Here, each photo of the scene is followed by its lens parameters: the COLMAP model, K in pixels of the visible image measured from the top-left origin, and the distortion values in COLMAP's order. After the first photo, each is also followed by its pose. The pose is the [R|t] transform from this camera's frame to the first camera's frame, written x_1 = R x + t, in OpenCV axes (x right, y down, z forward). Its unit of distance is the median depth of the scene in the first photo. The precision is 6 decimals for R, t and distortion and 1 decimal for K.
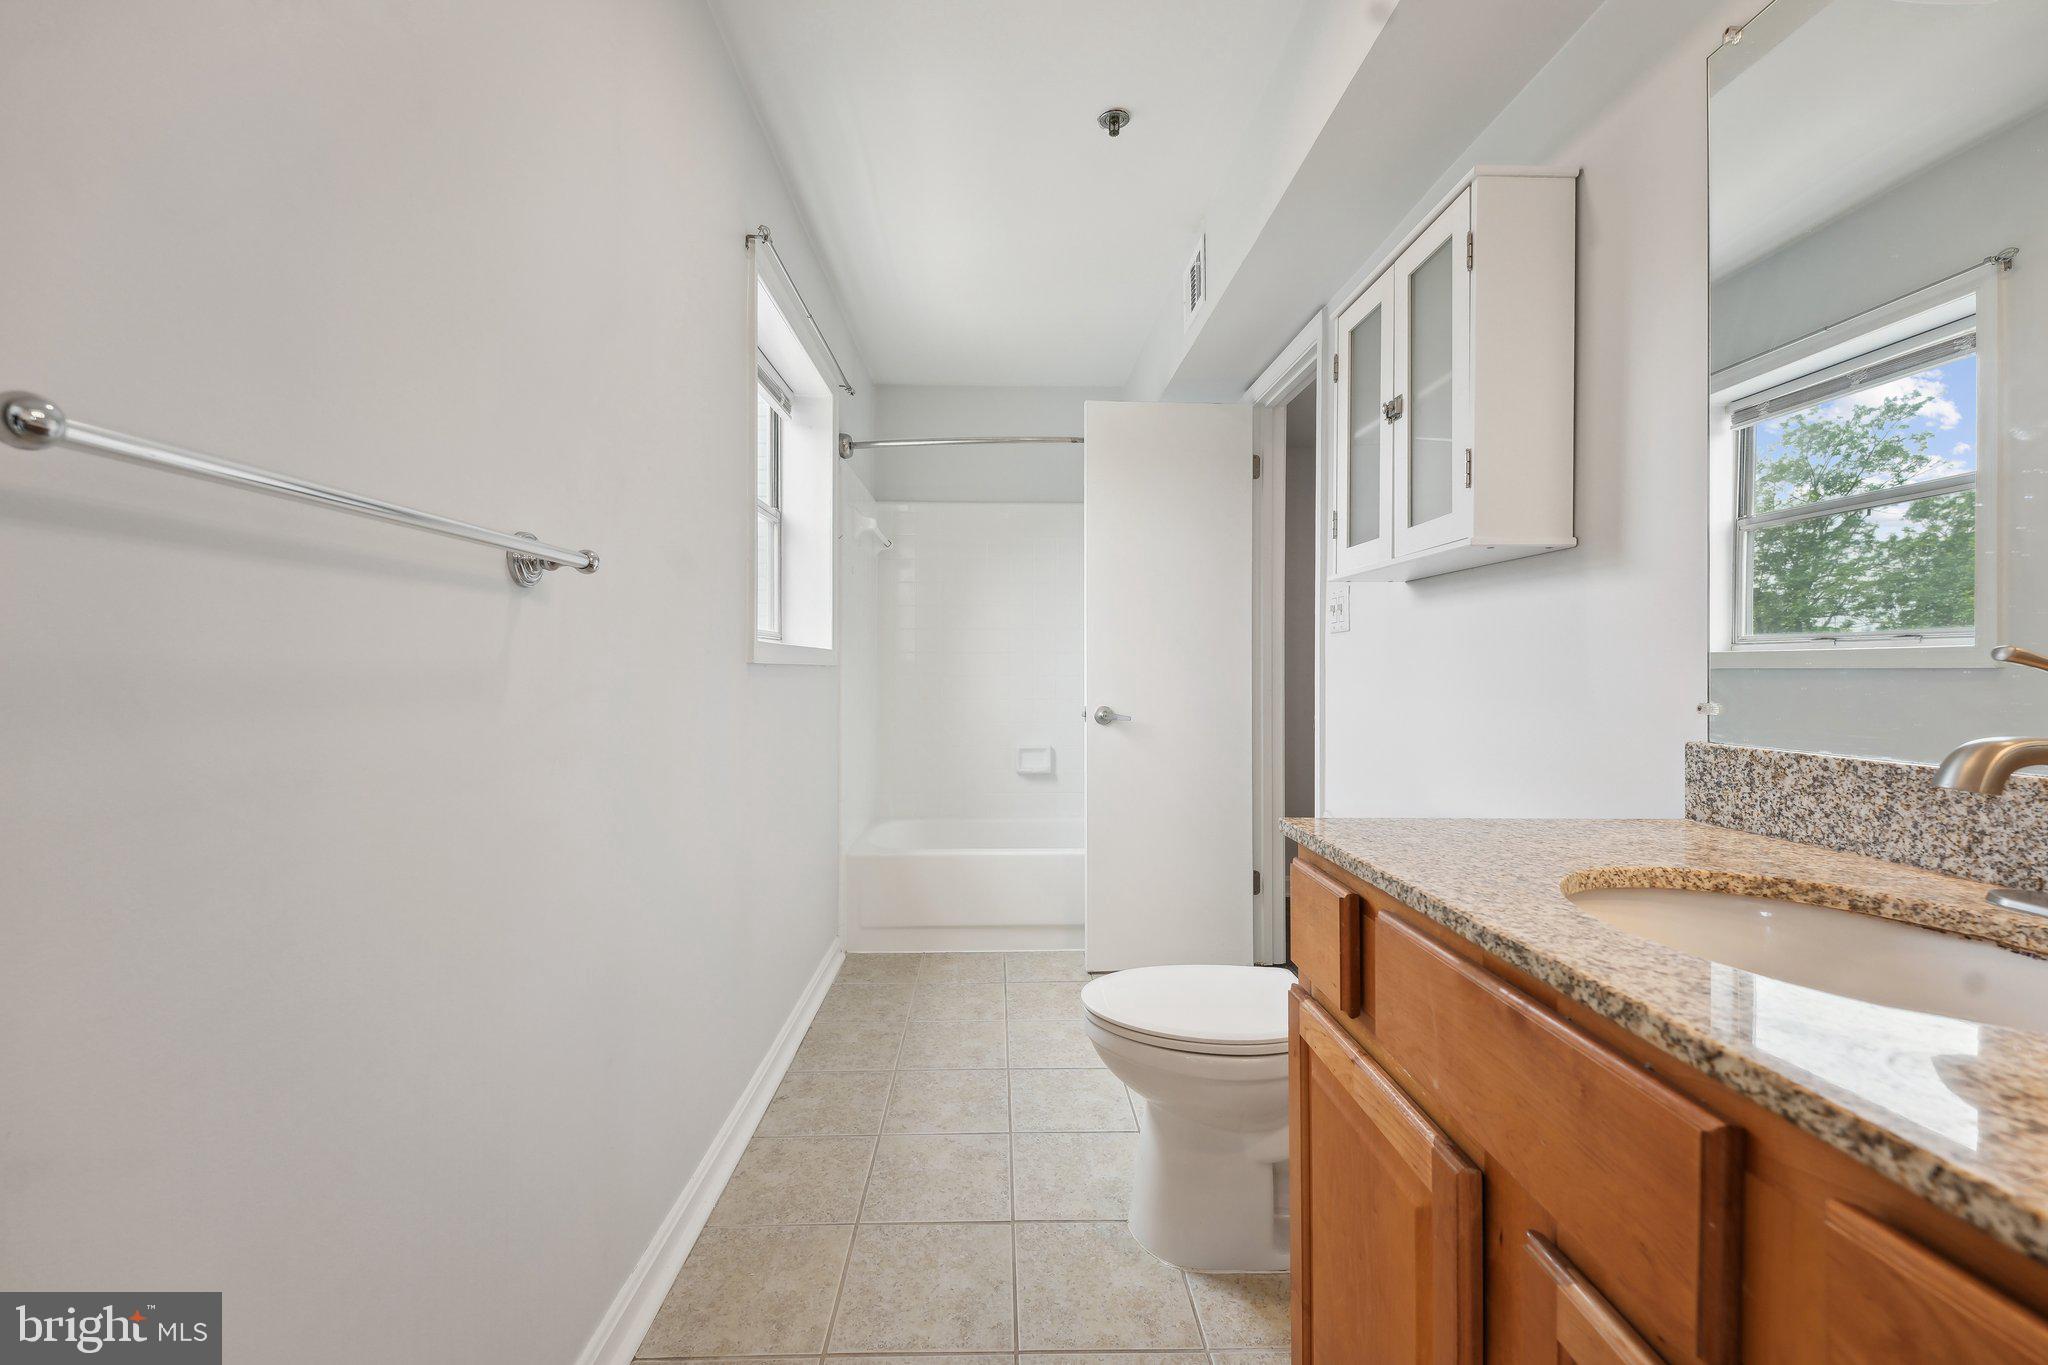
lens RADIAL K [[815.3, 0, 1035.2], [0, 815.3, 676.4], [0, 0, 1]] dist [0.040870, -0.020722]
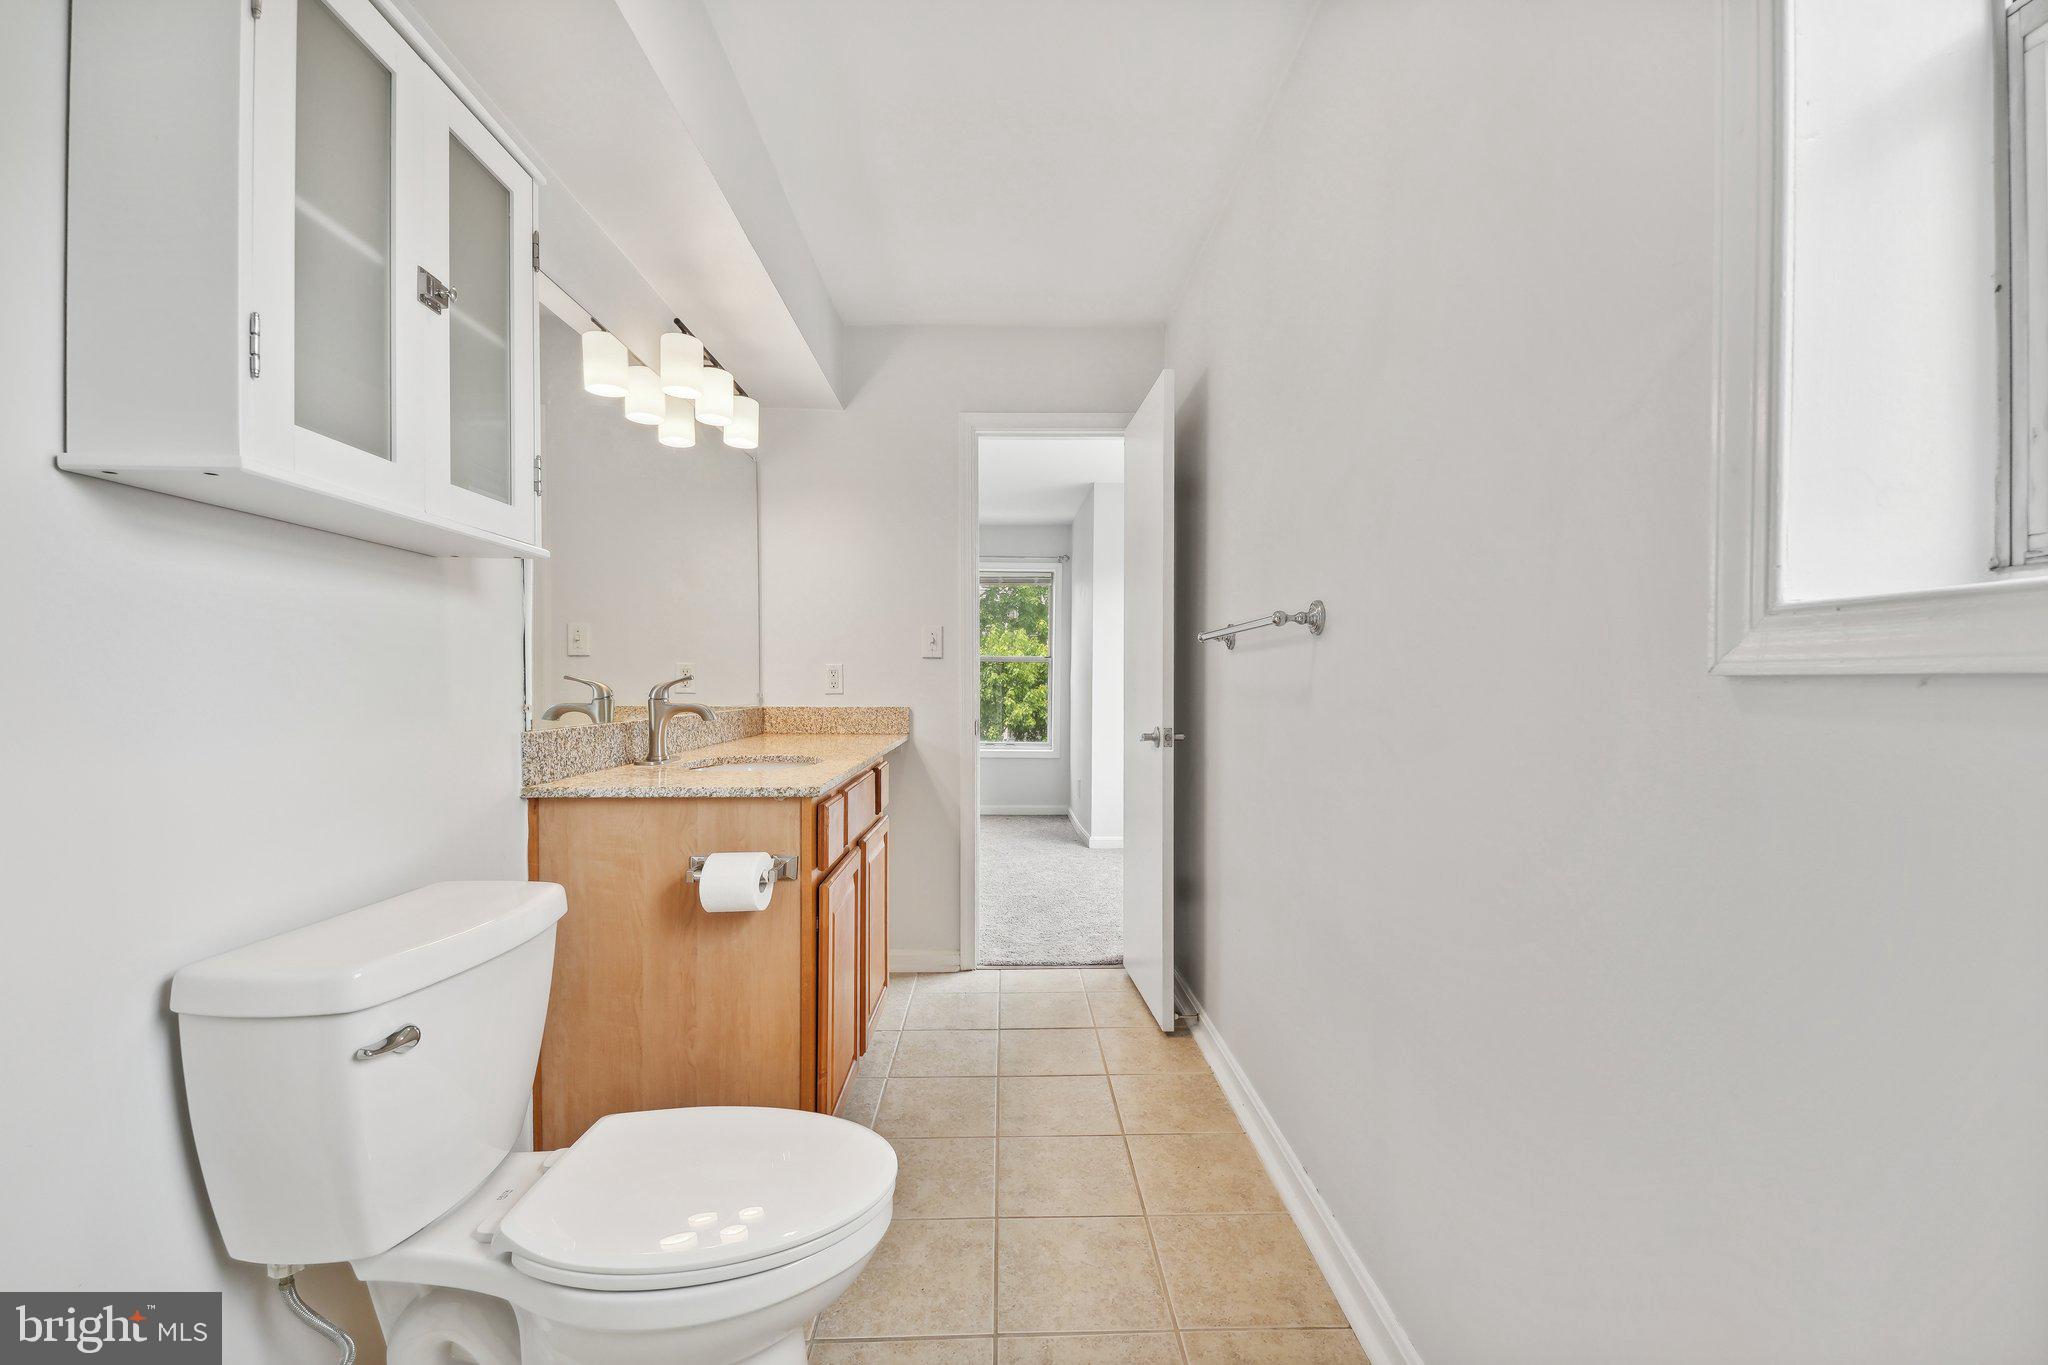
lens RADIAL K [[815.3, 0, 1035.2], [0, 815.3, 676.4], [0, 0, 1]] dist [0.040870, -0.020722]
pose [[-0.999746, -0.009238, 0.020539, -0.105386], [-0.009175, 0.999953, 0.003154, -0.029228], [-0.020567, 0.002965, -0.999784, 2.467163]]
